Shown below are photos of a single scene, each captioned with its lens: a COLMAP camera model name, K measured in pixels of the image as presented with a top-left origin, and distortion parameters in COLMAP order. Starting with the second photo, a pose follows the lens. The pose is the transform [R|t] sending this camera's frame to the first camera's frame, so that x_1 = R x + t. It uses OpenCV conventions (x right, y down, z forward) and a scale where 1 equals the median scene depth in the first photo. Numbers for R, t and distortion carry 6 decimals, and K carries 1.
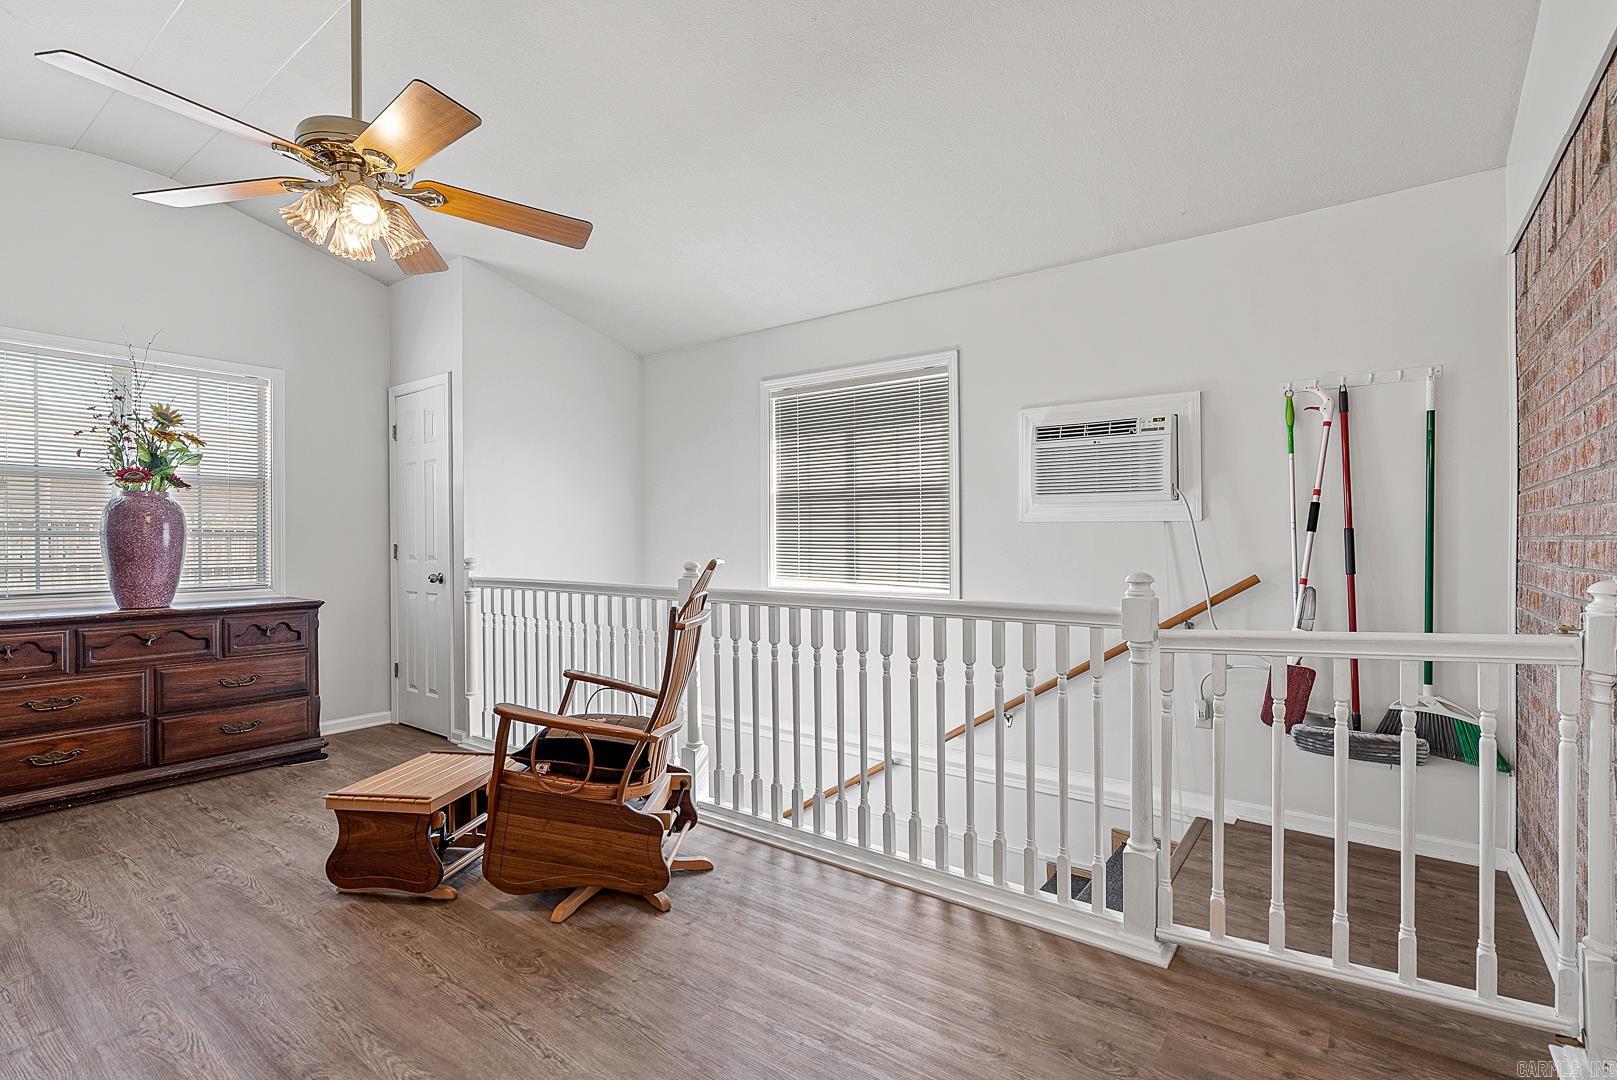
lens RADIAL K [[744.7, 0, 818.3], [0, 744.7, 542.1], [0, 0, 1]] dist [-0.006017, 0.002271]
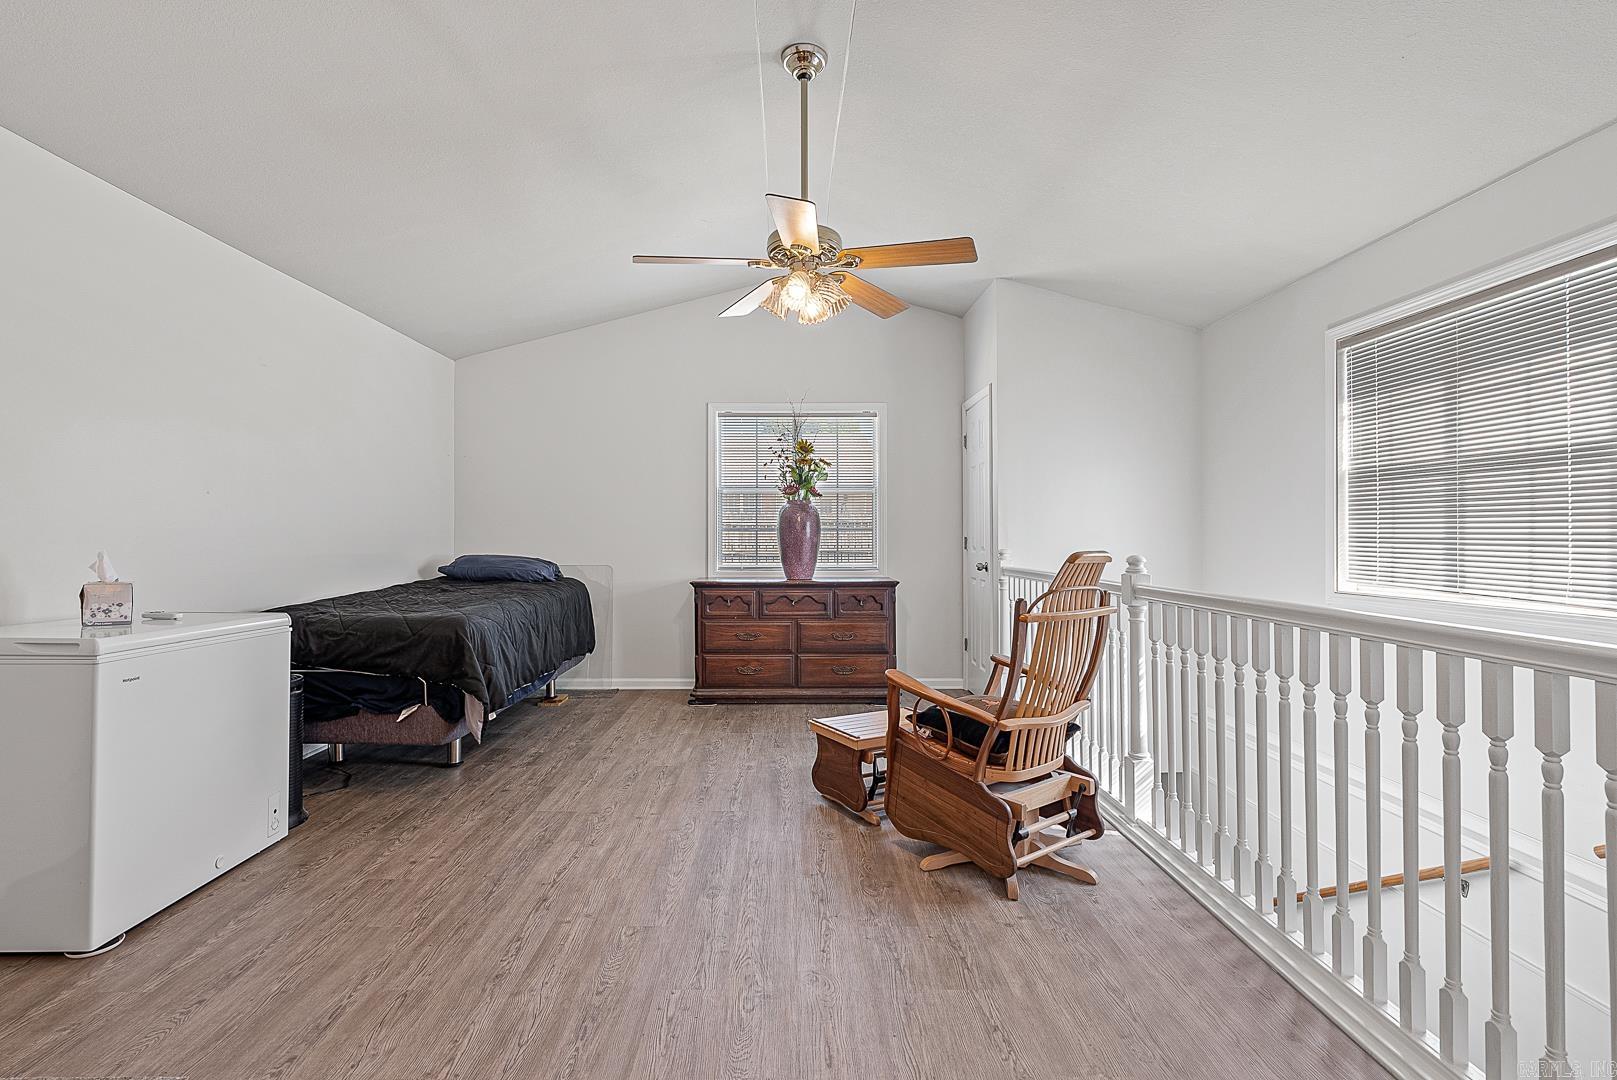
lens RADIAL K [[744.7, 0, 790.9], [0, 744.7, 533.9], [0, 0, 1]] dist [-0.006017, 0.002271]
pose [[0.603076, -0.001914, -0.797682, 0.270660], [-0.000335, 0.999996, -0.002652, 0.001900], [0.797684, 0.001867, 0.603073, 0.097389]]
